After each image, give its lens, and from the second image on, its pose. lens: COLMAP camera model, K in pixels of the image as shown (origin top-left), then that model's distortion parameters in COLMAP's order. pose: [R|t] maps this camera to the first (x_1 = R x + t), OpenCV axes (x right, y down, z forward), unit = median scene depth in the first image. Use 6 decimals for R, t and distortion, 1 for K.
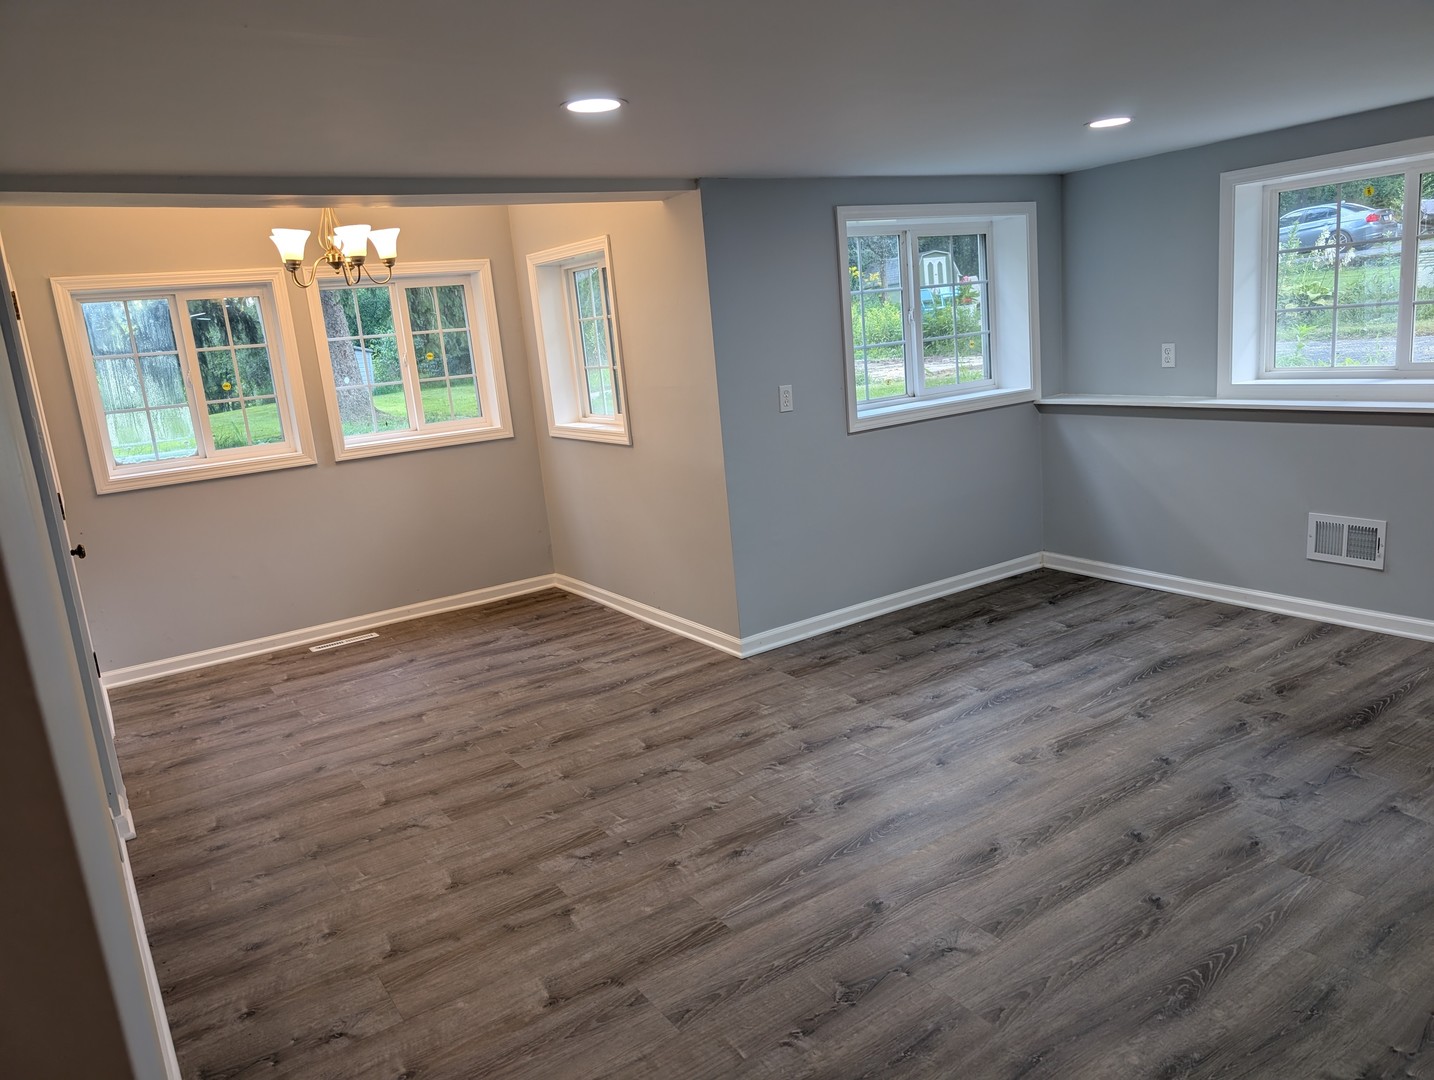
lens RADIAL K [[1034.1, 0, 725.1], [0, 1034.1, 541.8], [0, 0, 1]] dist [0.024925, -0.020749]
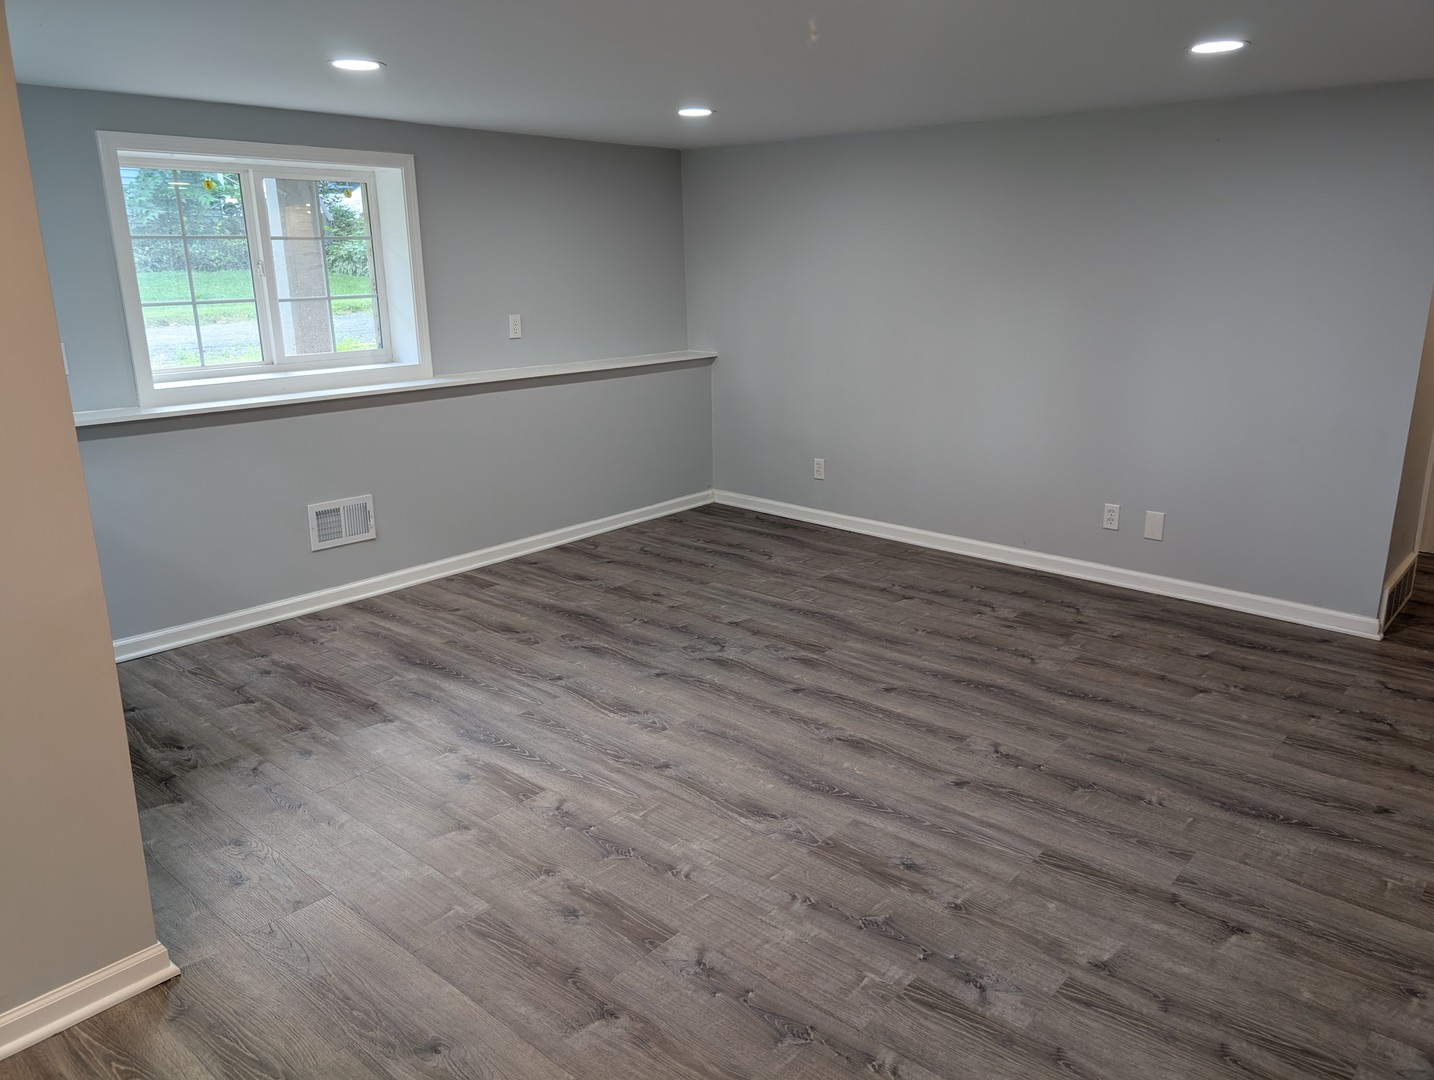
lens RADIAL K [[1034.1, 0, 723.6], [0, 1034.1, 539.4], [0, 0, 1]] dist [0.024925, -0.020749]
pose [[-0.258448, -0.170830, 0.950801, -0.599981], [0.230792, 0.944819, 0.232490, -0.165837], [-0.938051, 0.279523, -0.204760, 1.016288]]
